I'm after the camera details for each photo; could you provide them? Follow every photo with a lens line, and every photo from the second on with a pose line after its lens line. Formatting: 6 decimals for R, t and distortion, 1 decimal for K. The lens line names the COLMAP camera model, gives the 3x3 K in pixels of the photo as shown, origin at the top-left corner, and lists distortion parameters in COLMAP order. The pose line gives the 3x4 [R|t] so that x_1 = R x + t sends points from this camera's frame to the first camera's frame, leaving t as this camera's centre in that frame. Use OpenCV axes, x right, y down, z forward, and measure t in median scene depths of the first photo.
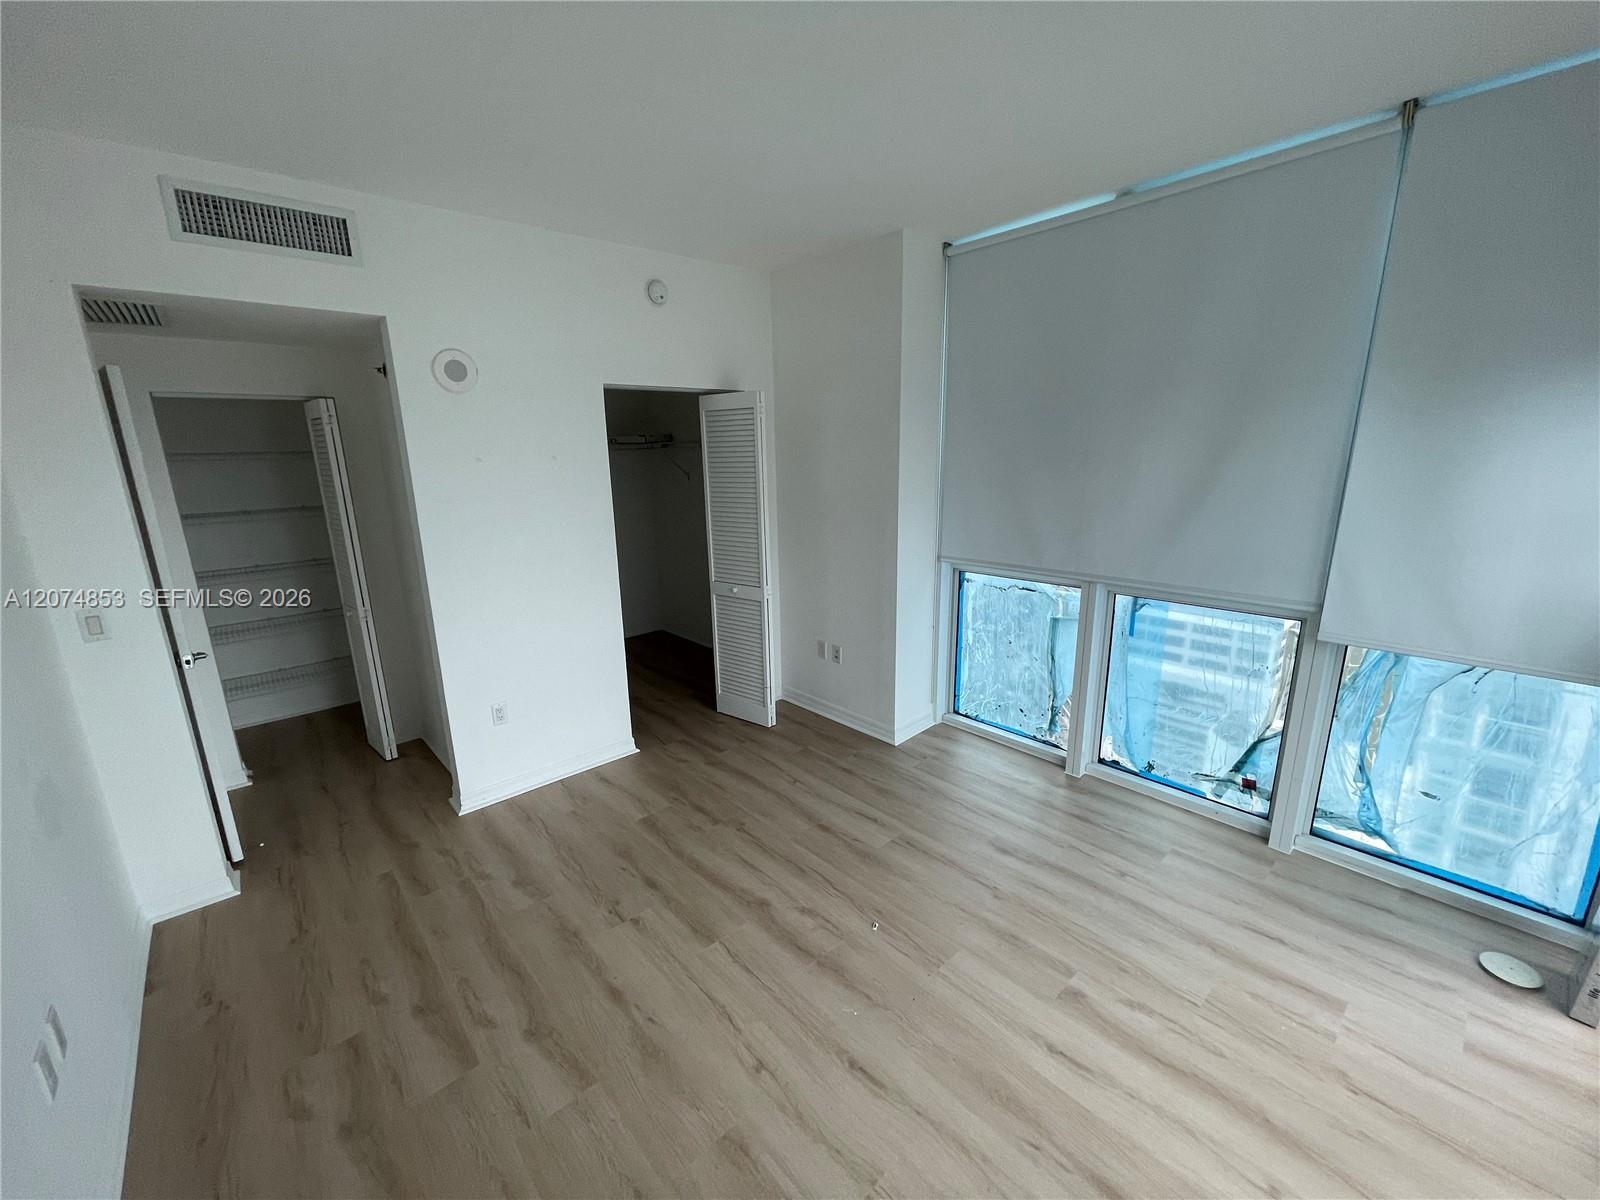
lens RADIAL K [[642.8, 0, 796.1], [0, 642.8, 602.5], [0, 0, 1]] dist [0.000567, 0.000788]
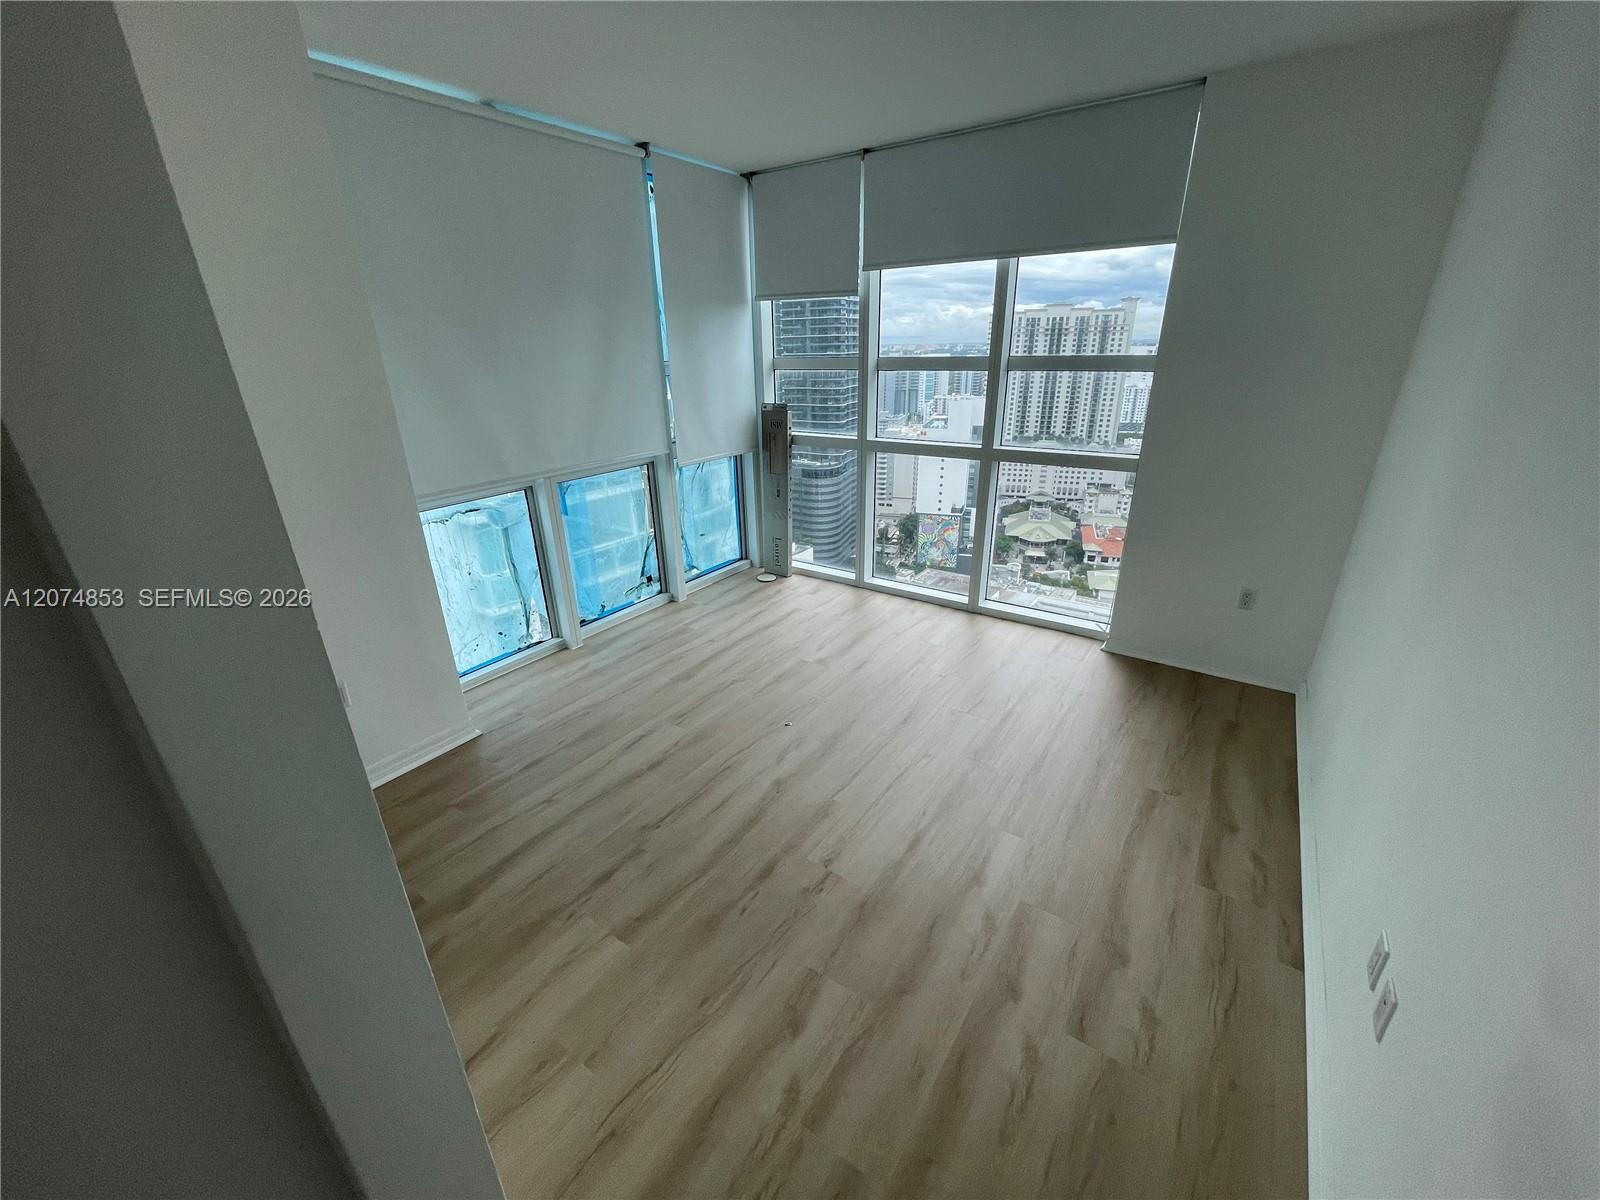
lens RADIAL K [[642.8, 0, 799.5], [0, 642.8, 601.3], [0, 0, 1]] dist [0.000567, 0.000788]
pose [[-0.227951, -0.339373, 0.912614, -0.882731], [0.254853, 0.883818, 0.392322, -0.201625], [-0.939728, 0.322013, -0.114976, 0.933181]]
